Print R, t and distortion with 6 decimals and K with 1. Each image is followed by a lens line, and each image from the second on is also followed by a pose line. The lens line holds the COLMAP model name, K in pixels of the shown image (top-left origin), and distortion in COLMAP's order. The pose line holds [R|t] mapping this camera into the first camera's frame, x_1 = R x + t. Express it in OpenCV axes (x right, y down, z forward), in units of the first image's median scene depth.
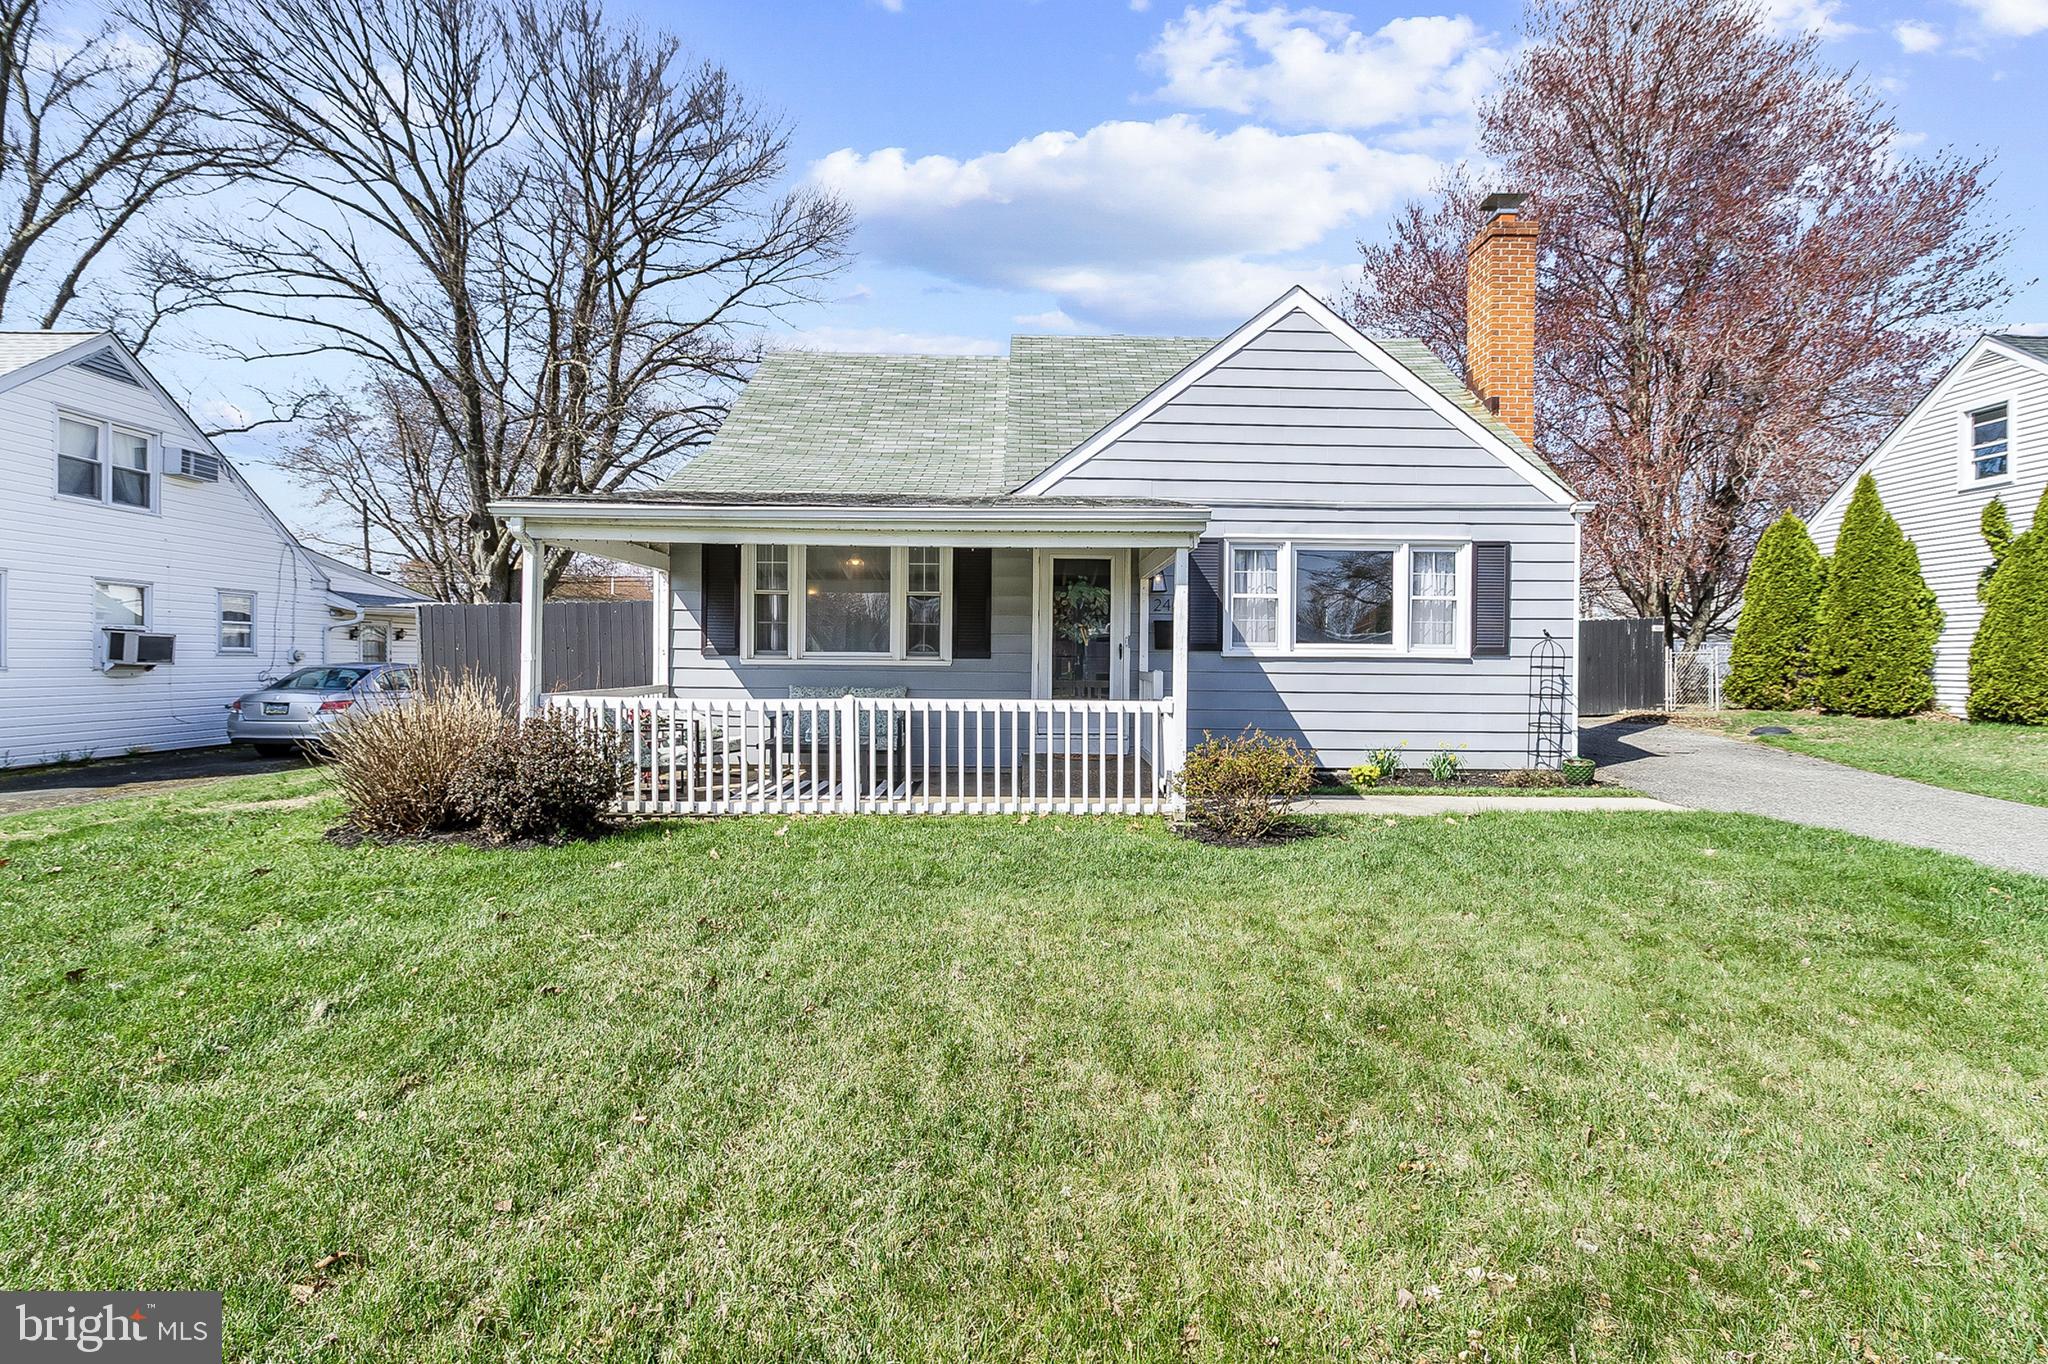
lens RADIAL K [[939.8, 0, 1023.0], [0, 939.8, 676.6], [0, 0, 1]] dist [0.004082, -0.000379]
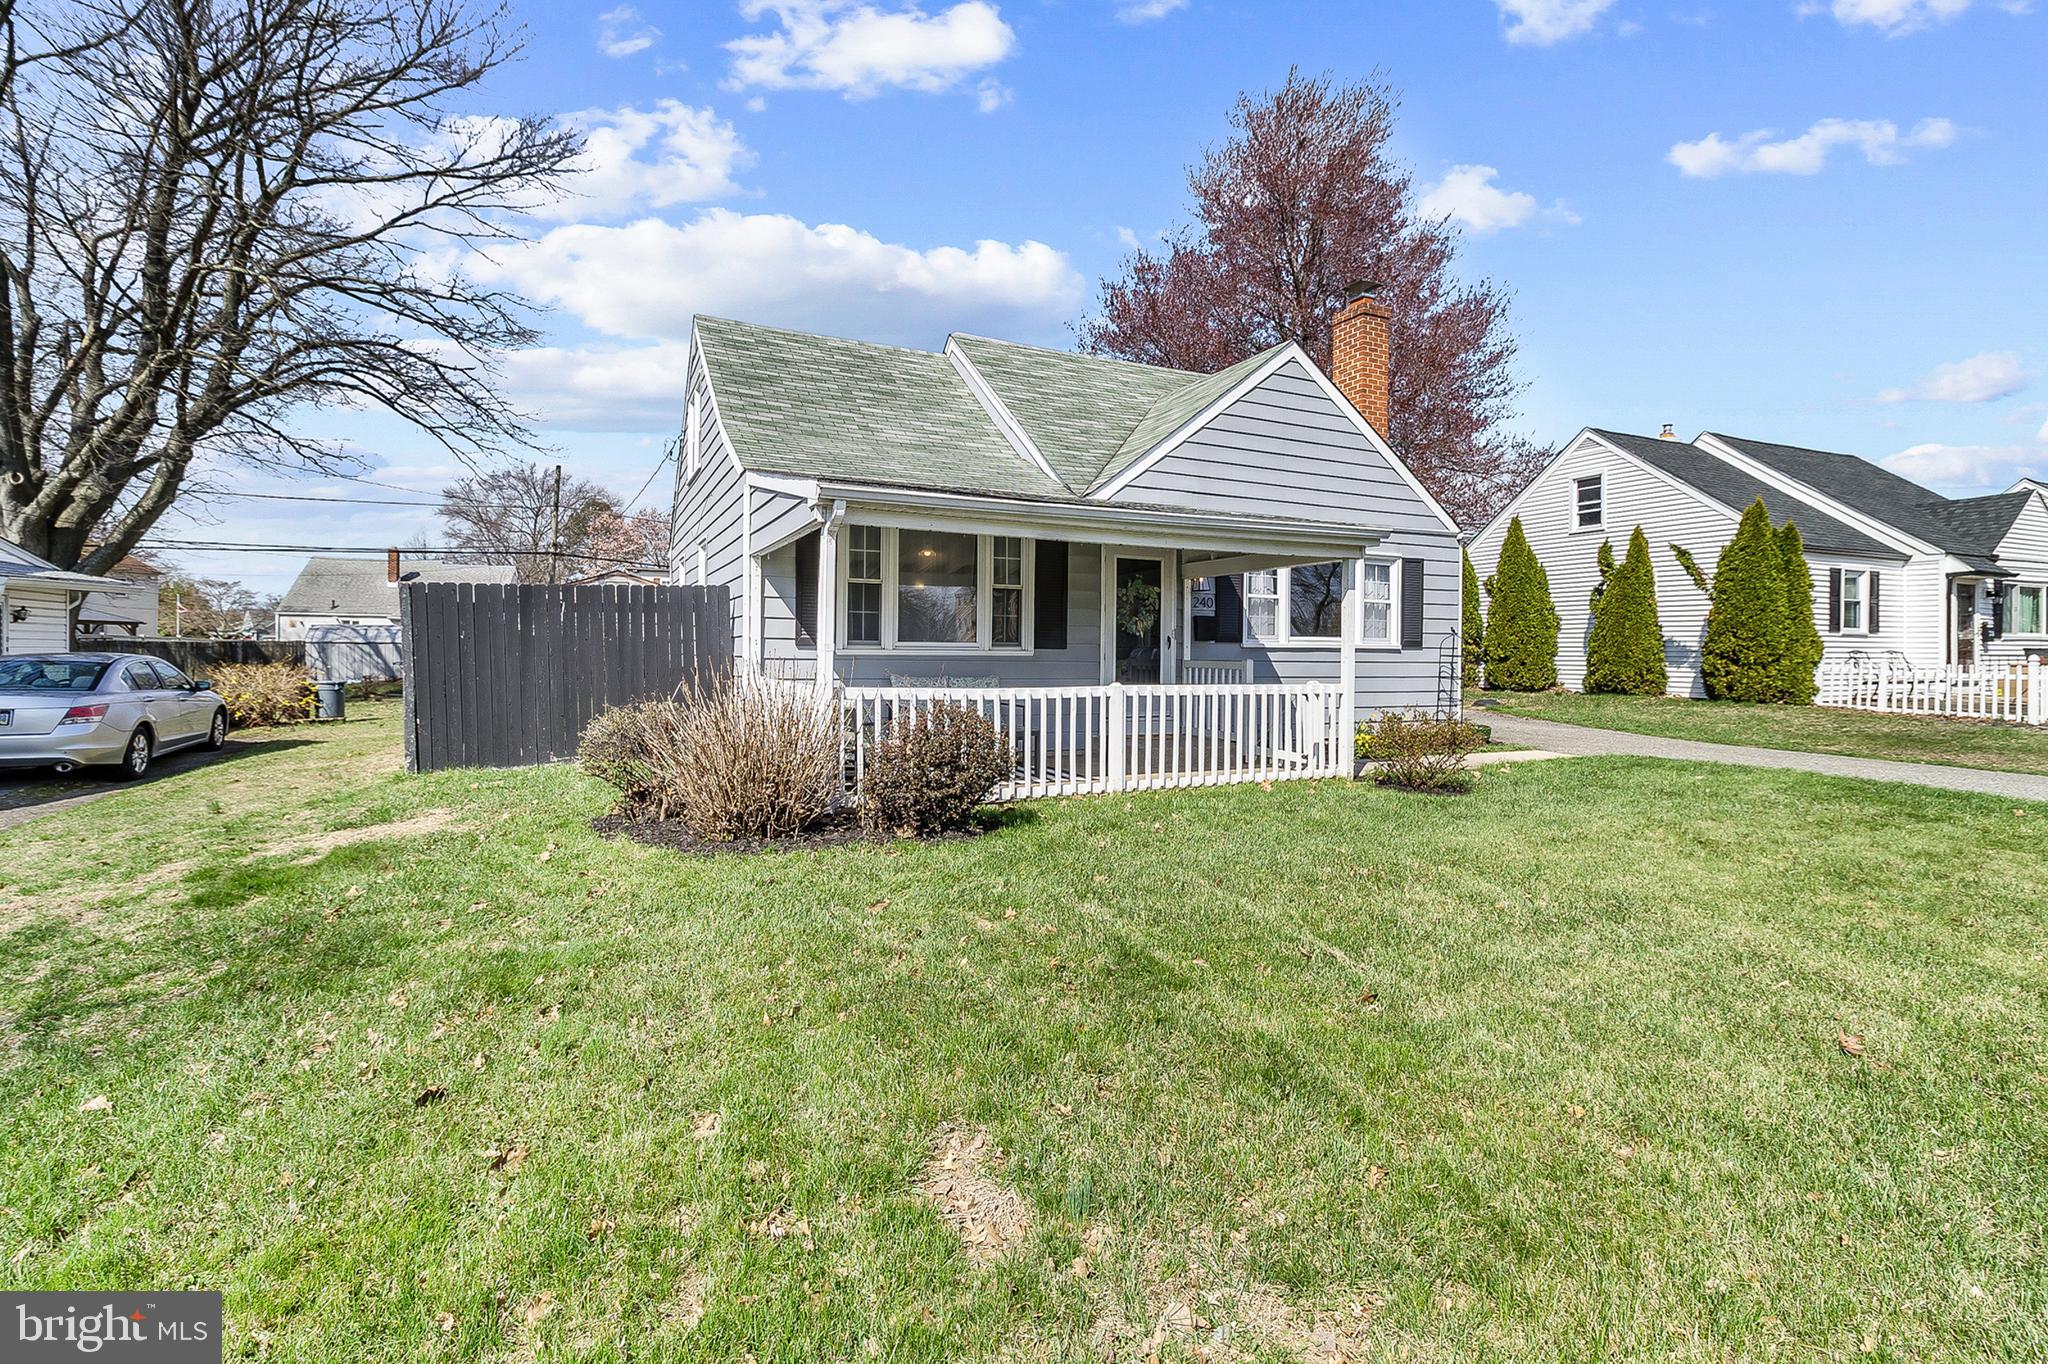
lens RADIAL K [[939.8, 0, 1021.1], [0, 939.8, 673.8], [0, 0, 1]] dist [0.004082, -0.000379]
pose [[0.912472, -0.009460, 0.409030, -0.517949], [0.007195, 0.999949, 0.007077, 0.001655], [-0.409076, -0.003514, 0.912493, 0.044831]]
